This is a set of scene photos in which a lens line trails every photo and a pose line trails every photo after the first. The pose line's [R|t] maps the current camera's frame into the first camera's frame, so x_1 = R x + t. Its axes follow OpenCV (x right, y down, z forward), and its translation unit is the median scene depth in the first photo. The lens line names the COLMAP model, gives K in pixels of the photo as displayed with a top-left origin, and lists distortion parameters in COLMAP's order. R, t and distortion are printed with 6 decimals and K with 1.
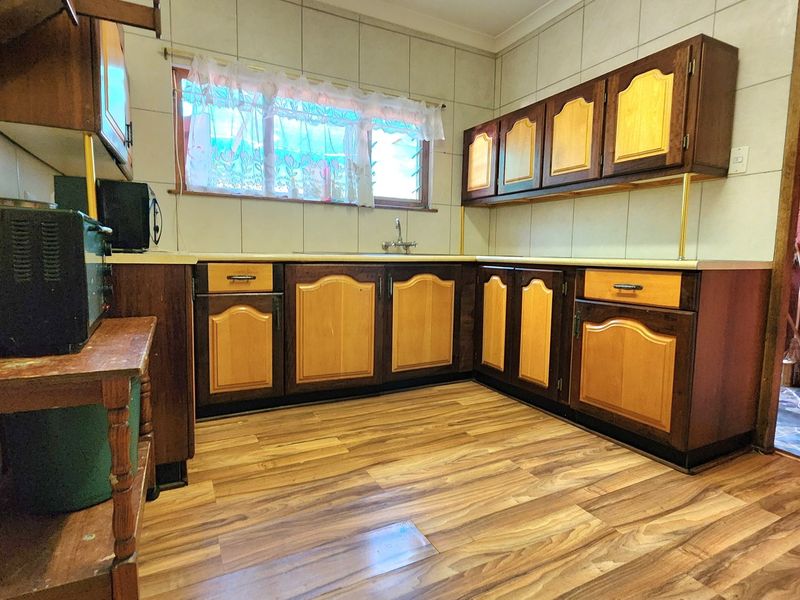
lens RADIAL K [[429.7, 0, 399.6], [0, 429.7, 299.3], [0, 0, 1]] dist [0.000837, -0.000687]
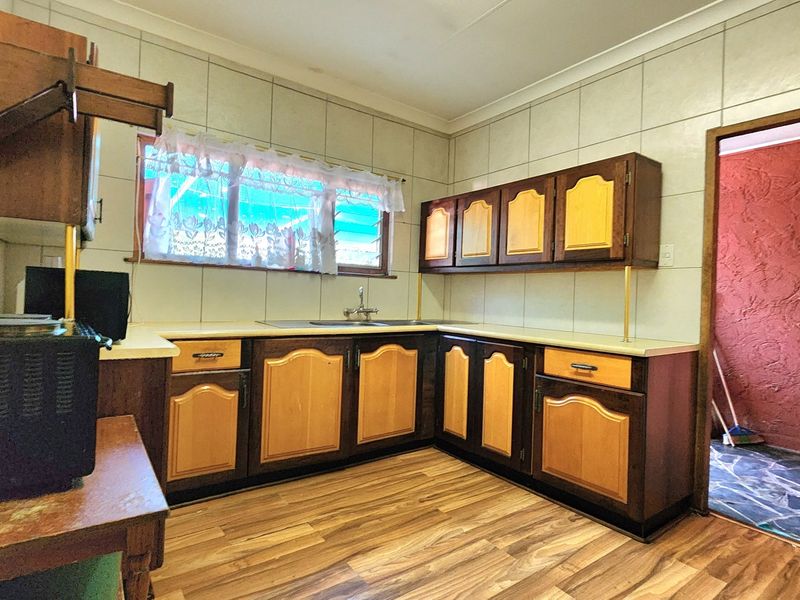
lens RADIAL K [[433.2, 0, 400.0], [0, 433.2, 300.0], [0, 0, 1]] dist [-0.000529, -0.000242]
pose [[0.987615, 0.015126, 0.156168, -0.093494], [-0.000990, 0.995923, -0.090204, -0.082357], [-0.156895, 0.088932, 0.983603, -0.029345]]
